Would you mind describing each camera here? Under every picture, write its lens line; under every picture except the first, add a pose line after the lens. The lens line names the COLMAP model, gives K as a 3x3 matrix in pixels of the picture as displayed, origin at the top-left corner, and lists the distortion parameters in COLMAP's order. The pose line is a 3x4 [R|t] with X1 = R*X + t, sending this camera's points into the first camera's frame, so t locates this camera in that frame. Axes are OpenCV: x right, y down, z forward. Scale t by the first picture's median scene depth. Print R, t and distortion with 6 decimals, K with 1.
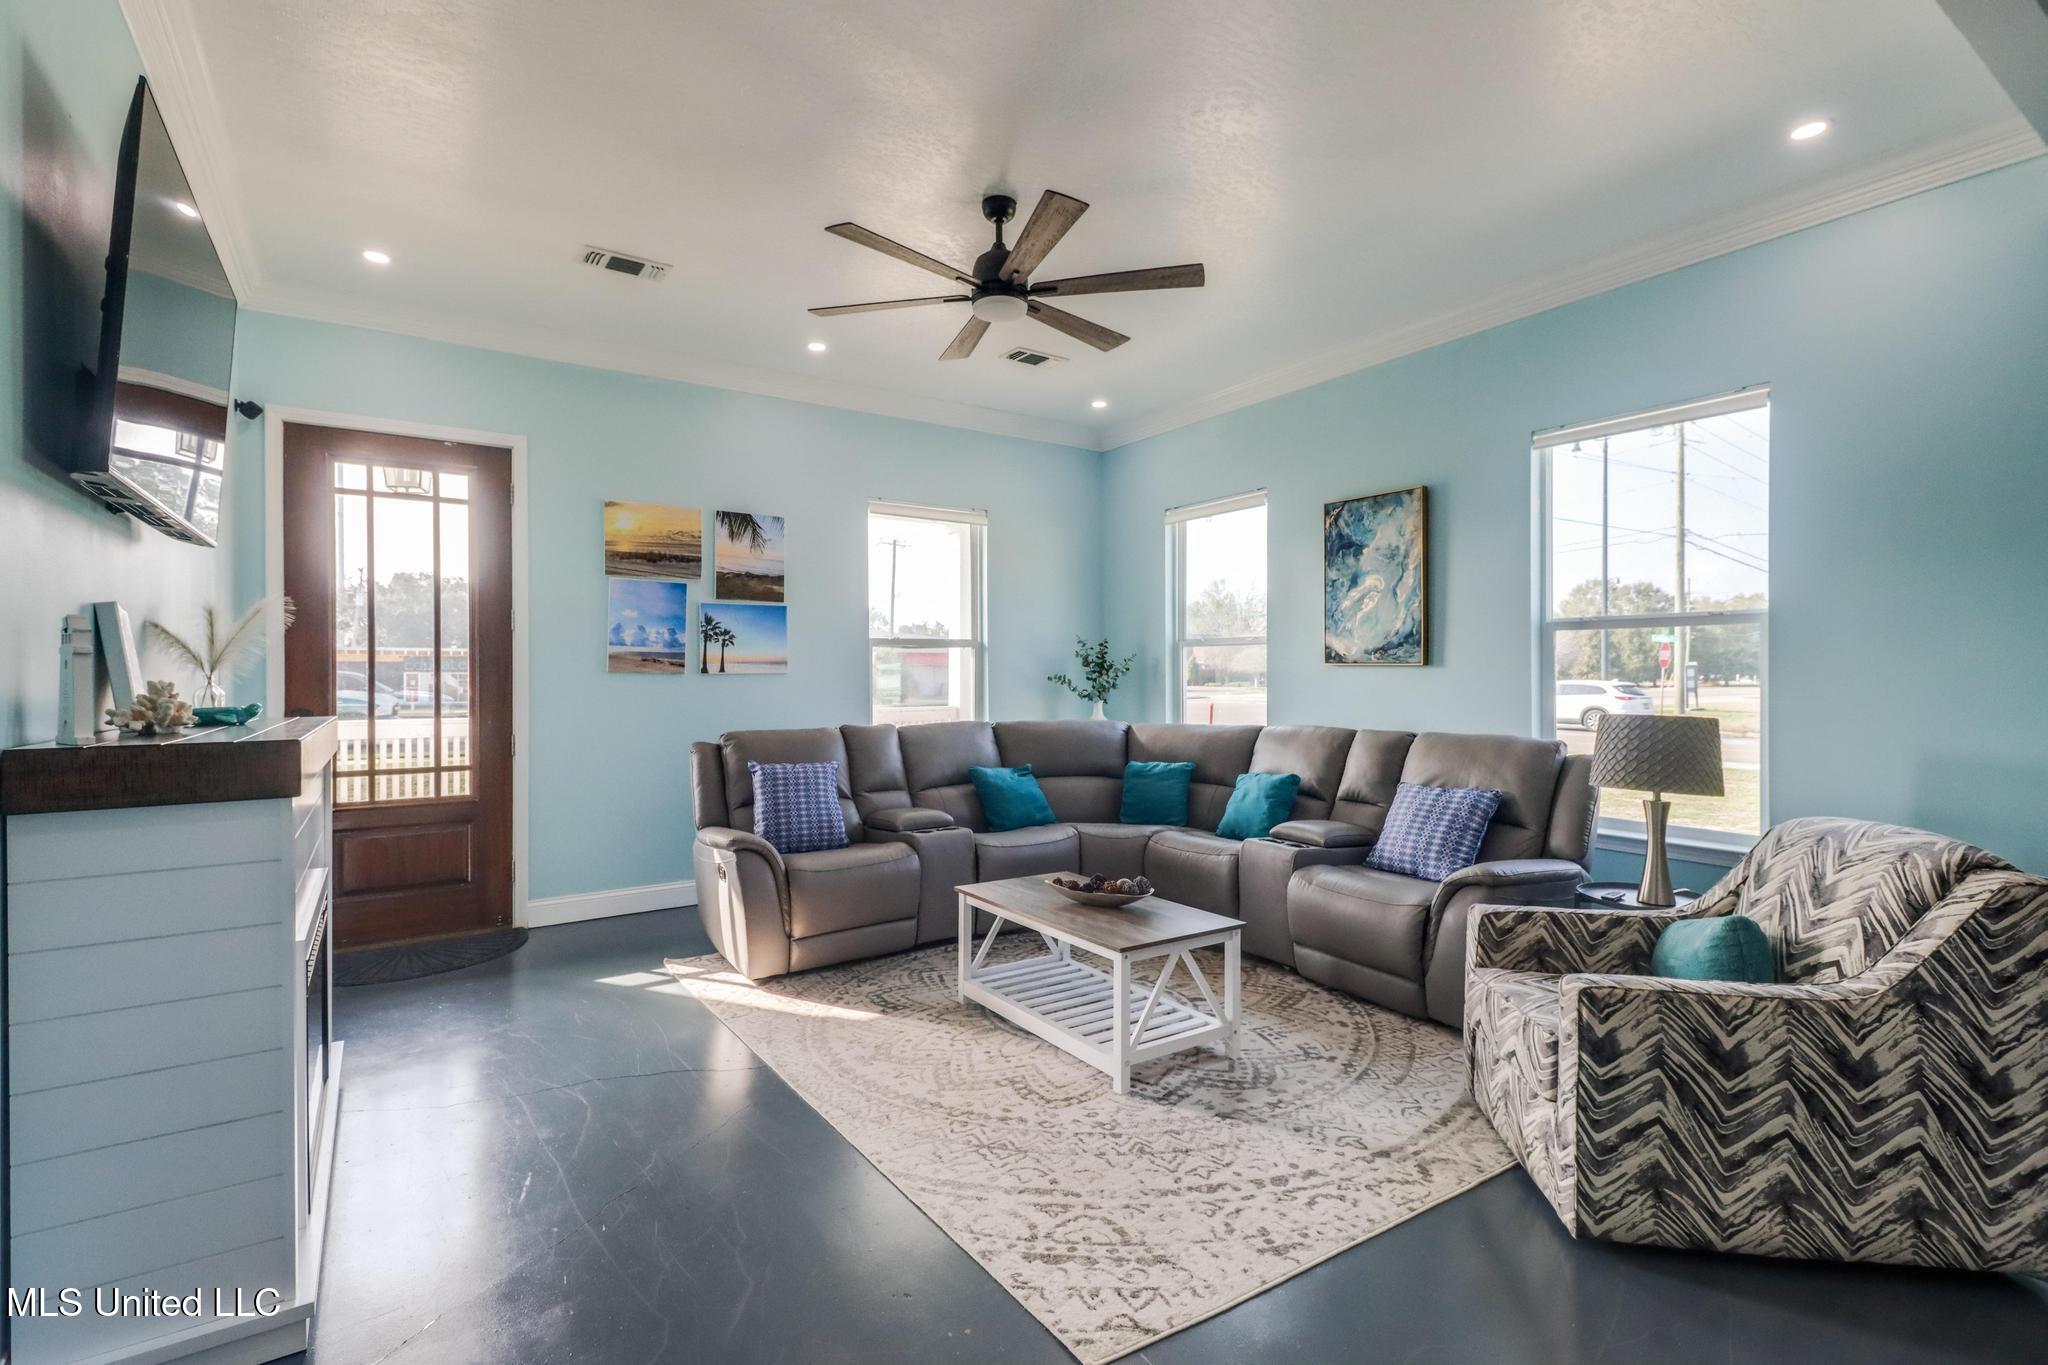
lens RADIAL K [[982.2, 0, 1023.8], [0, 982.2, 678.8], [0, 0, 1]] dist [-0.000033, -0.000010]
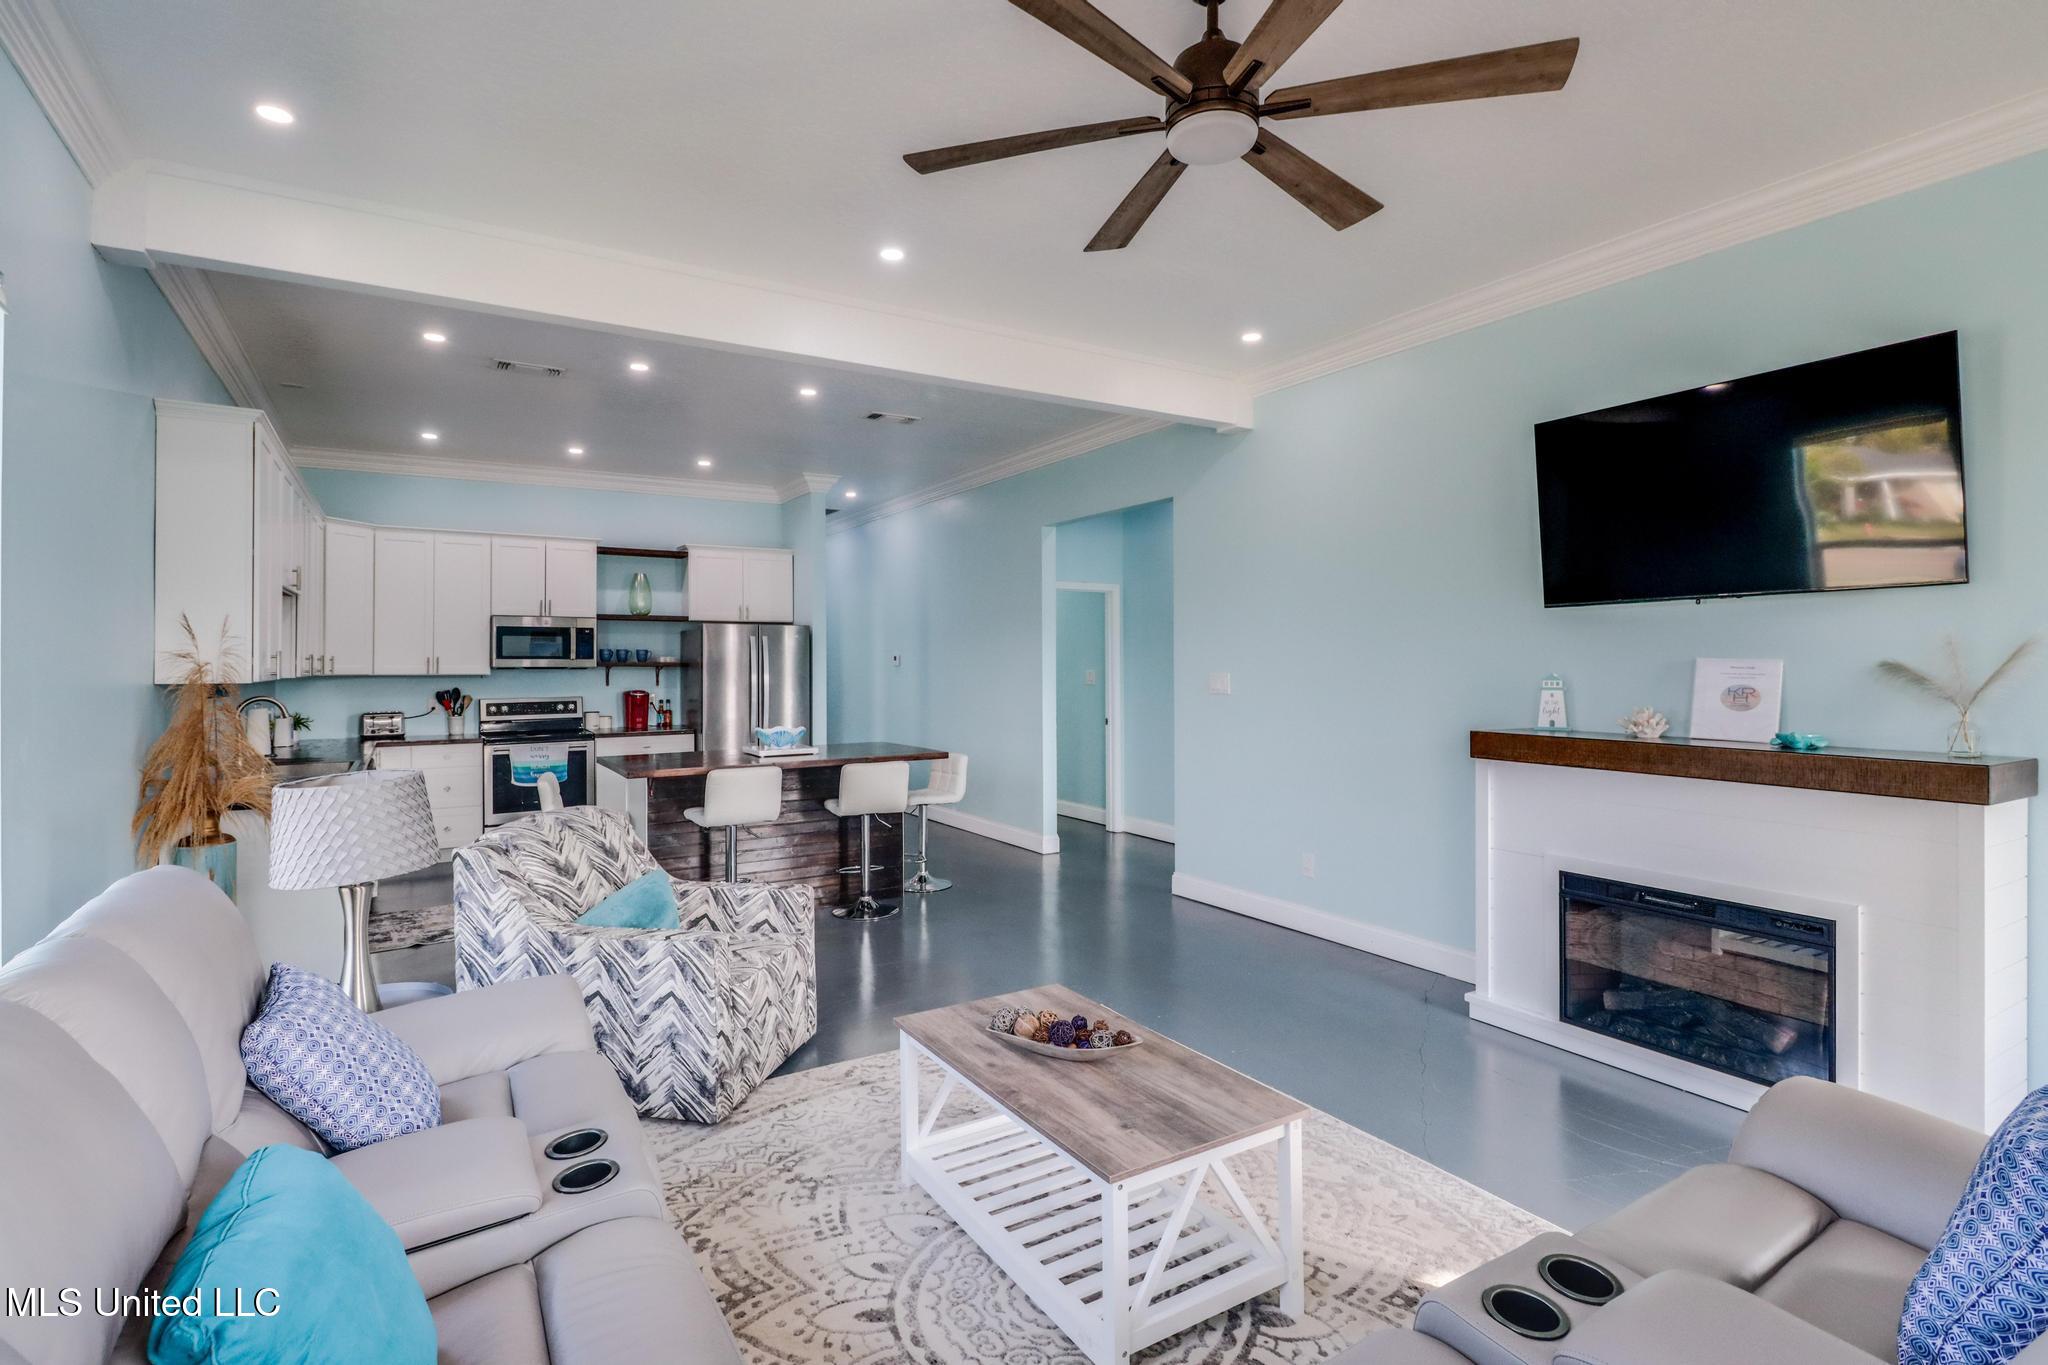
lens RADIAL K [[982.2, 0, 1026.4], [0, 982.2, 673.9], [0, 0, 1]] dist [-0.000033, -0.000010]
pose [[-0.999129, 0.002300, 0.041668, 0.083115], [0.002534, 0.999981, 0.005557, -0.049103], [-0.041654, 0.005657, -0.999116, 1.890432]]
